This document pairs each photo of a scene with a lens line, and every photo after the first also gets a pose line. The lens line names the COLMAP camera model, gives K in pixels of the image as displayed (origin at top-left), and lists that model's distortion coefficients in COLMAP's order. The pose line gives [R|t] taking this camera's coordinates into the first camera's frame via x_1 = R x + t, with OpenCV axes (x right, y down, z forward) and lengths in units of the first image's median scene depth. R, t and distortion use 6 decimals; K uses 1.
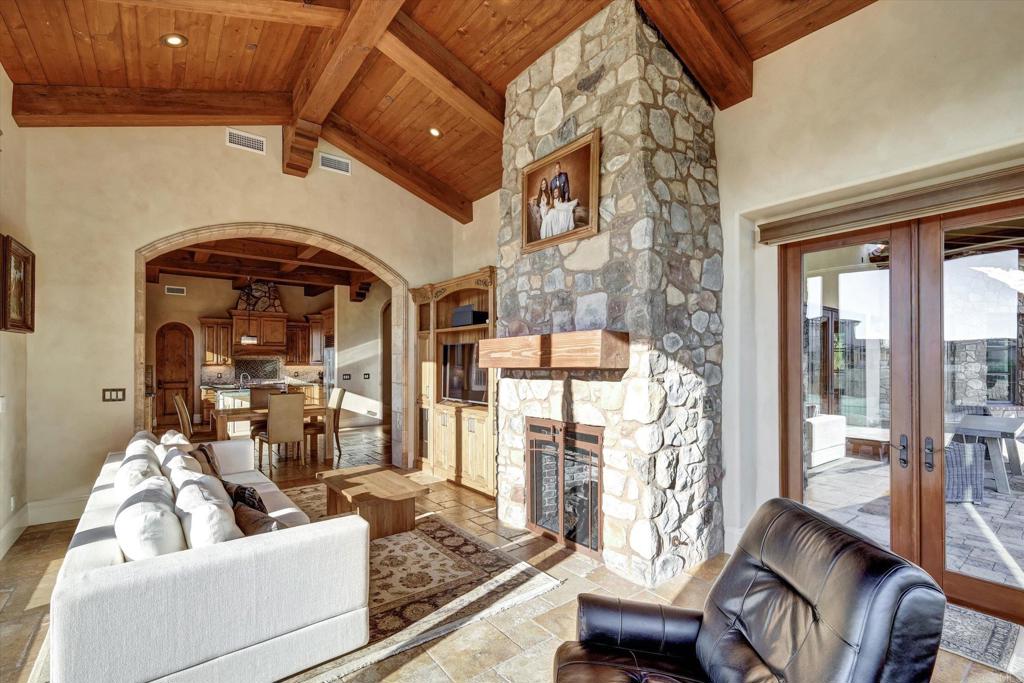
lens RADIAL K [[442.0, 0, 488.7], [0, 442.0, 362.0], [0, 0, 1]] dist [-0.002599, 0.000768]
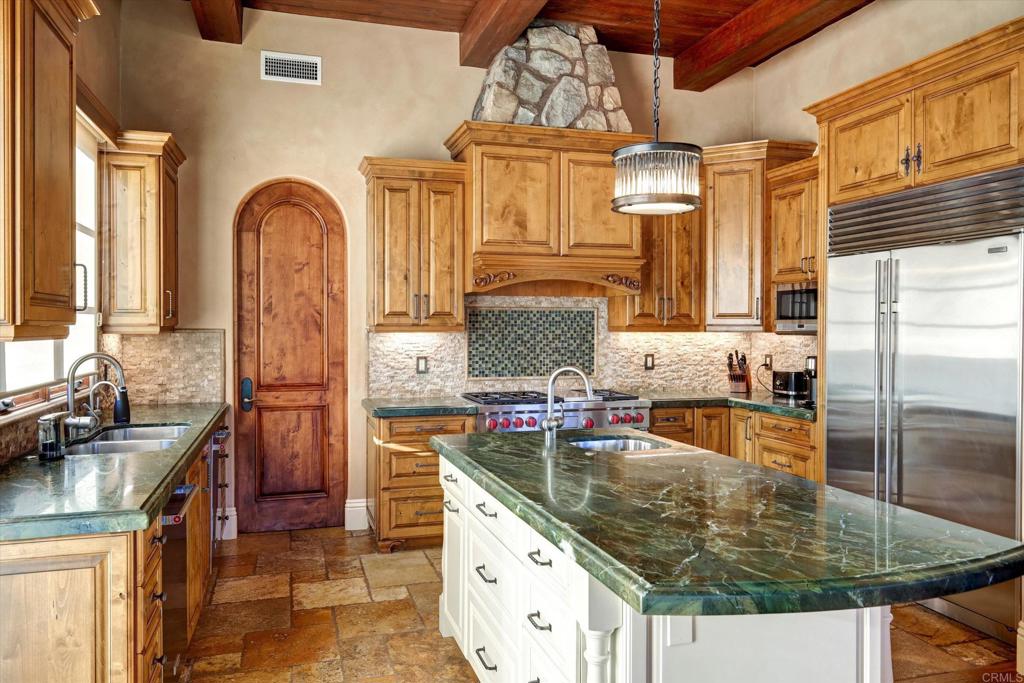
lens RADIAL K [[823.3, 0, 515.5], [0, 823.3, 341.0], [0, 0, 1]] dist [-0.003917, 0.002139]
pose [[0.935512, 0.005985, -0.353245, -0.376115], [-0.002487, 0.999943, 0.010357, 0.009793], [0.353287, -0.008810, 0.935474, 0.538838]]
